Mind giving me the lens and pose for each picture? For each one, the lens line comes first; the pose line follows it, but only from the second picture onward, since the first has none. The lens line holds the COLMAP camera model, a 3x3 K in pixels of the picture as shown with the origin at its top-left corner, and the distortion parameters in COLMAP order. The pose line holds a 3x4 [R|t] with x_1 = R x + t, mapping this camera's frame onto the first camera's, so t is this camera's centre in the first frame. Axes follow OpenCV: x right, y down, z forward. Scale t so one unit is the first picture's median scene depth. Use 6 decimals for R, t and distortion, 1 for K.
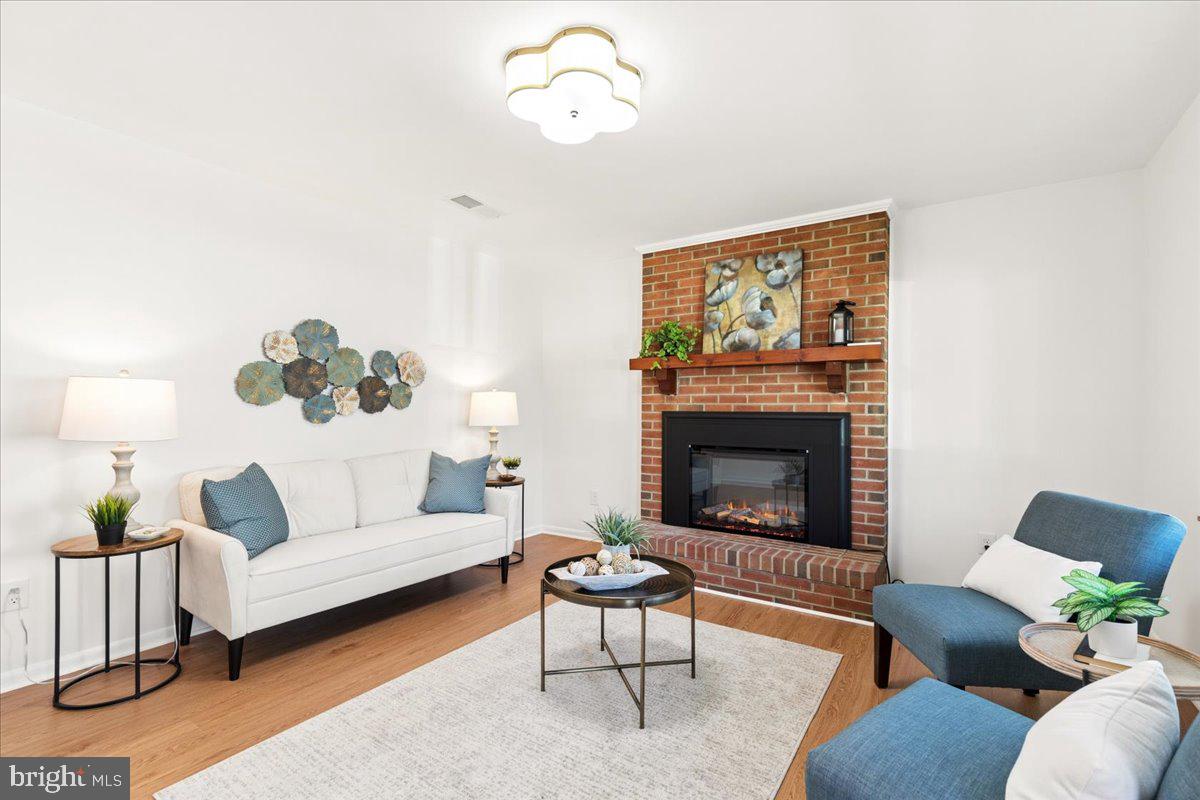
lens RADIAL K [[543.6, 0, 599.2], [0, 543.6, 400.9], [0, 0, 1]] dist [-0.000440, 0.000508]
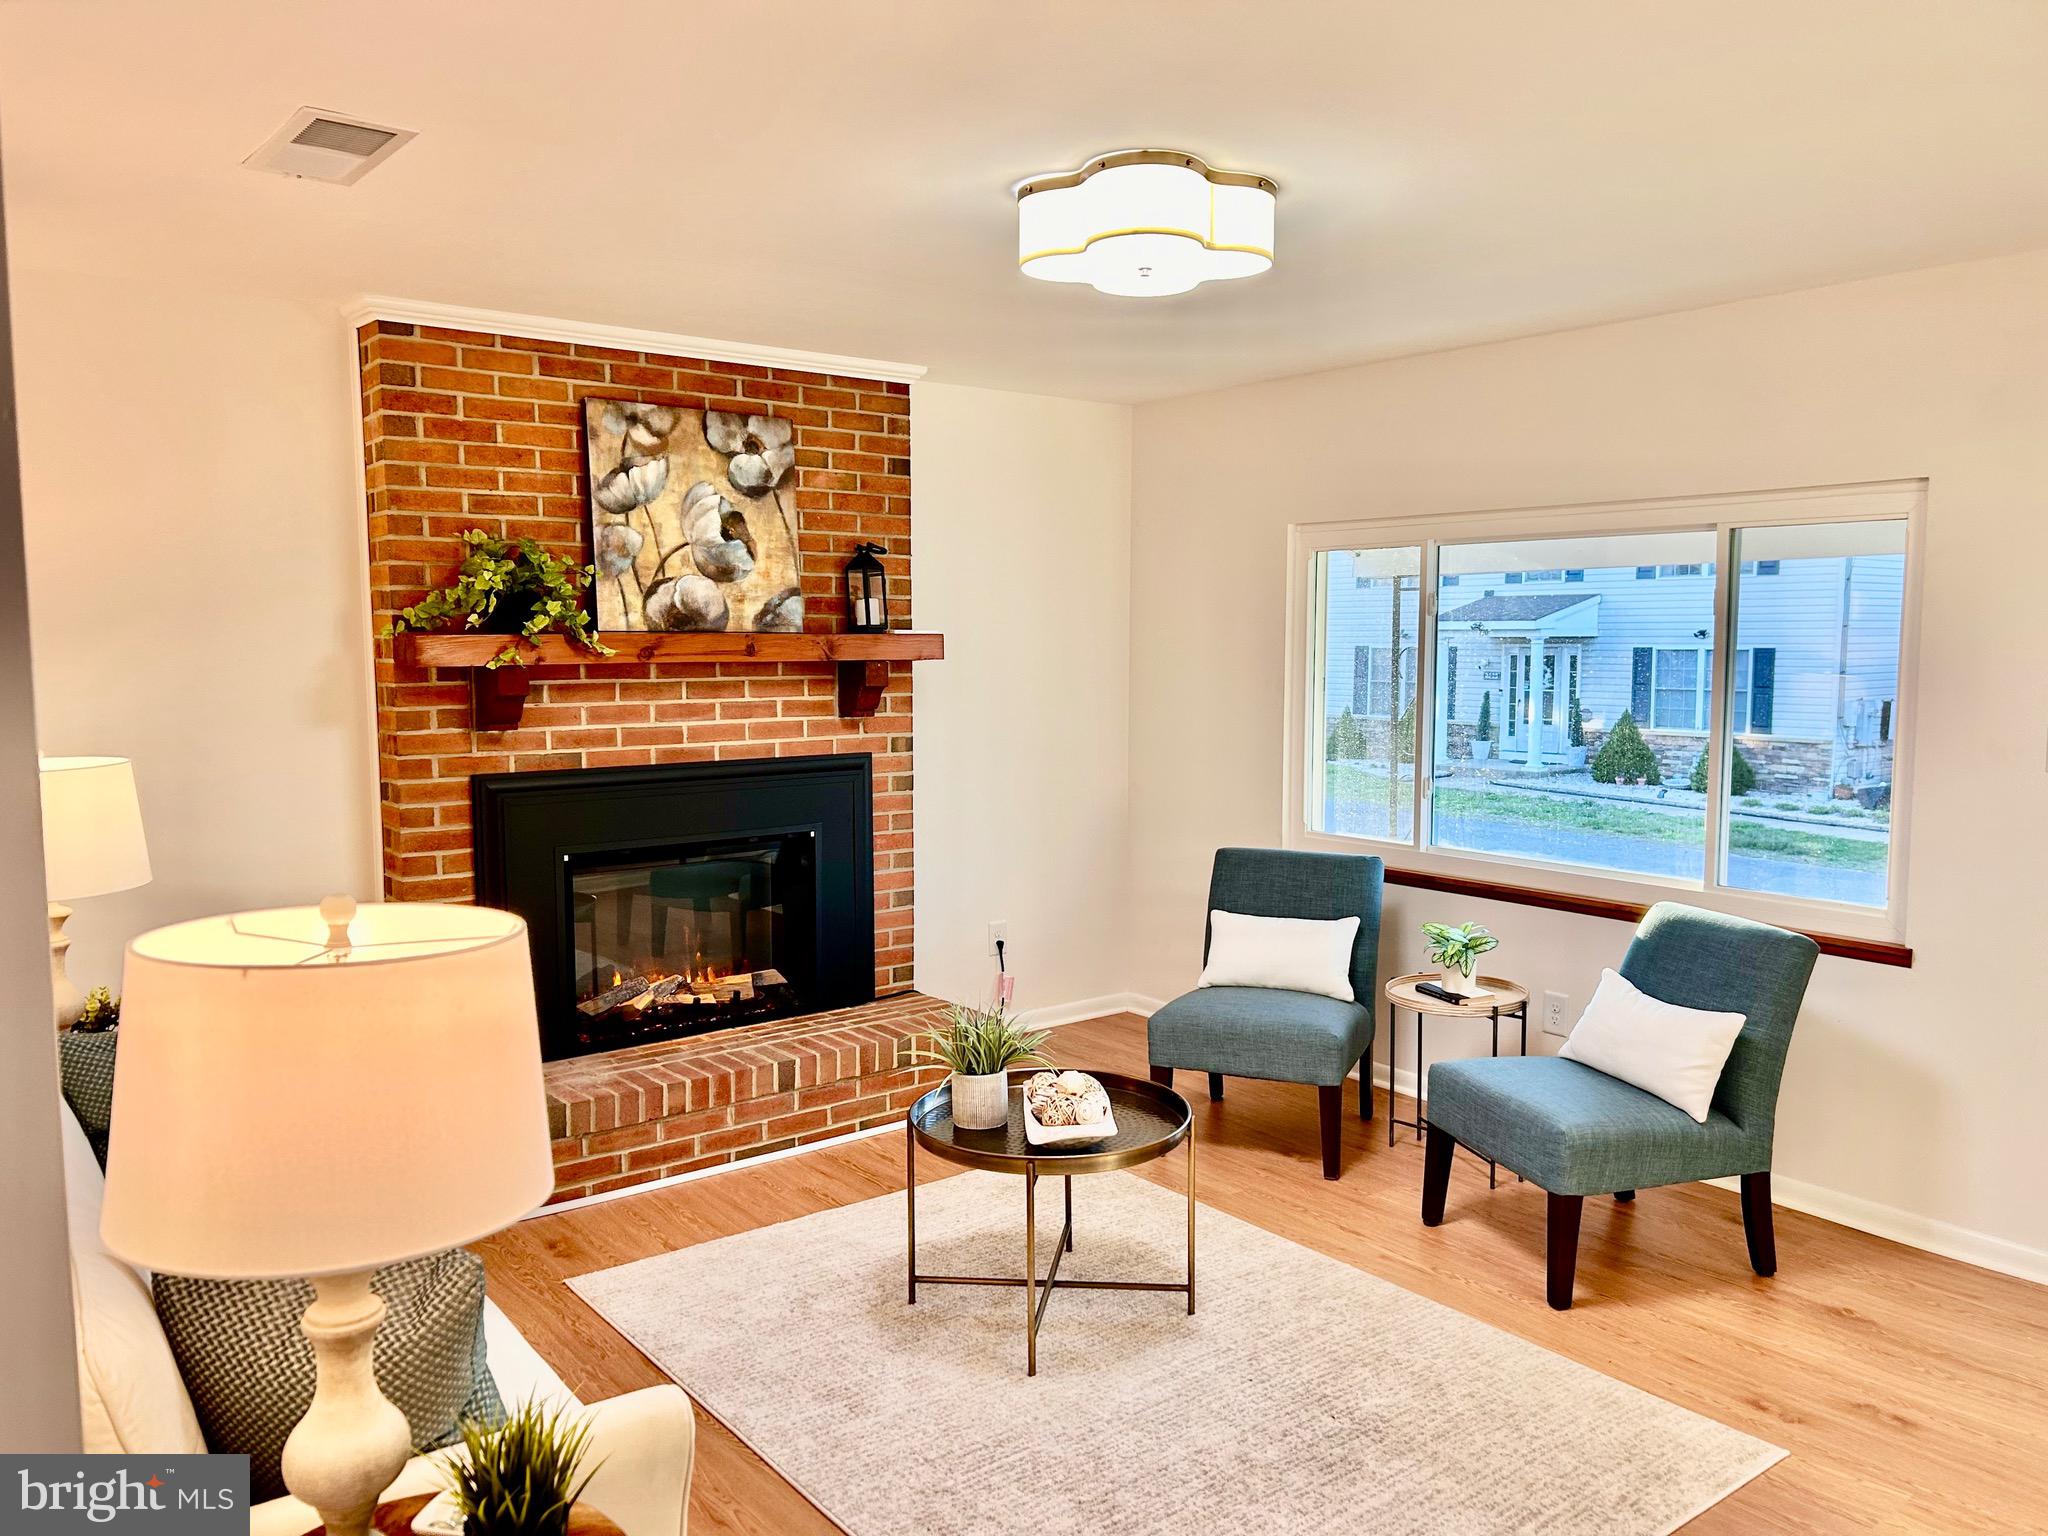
lens RADIAL K [[1538.6, 0, 1024.4], [0, 1538.6, 773.7], [0, 0, 1]] dist [0.034974, -0.003872]
pose [[0.297262, -0.096229, 0.949934, -0.862173], [-0.013899, 0.994367, 0.105080, -0.109674], [-0.954695, -0.044439, 0.294250, 0.368433]]
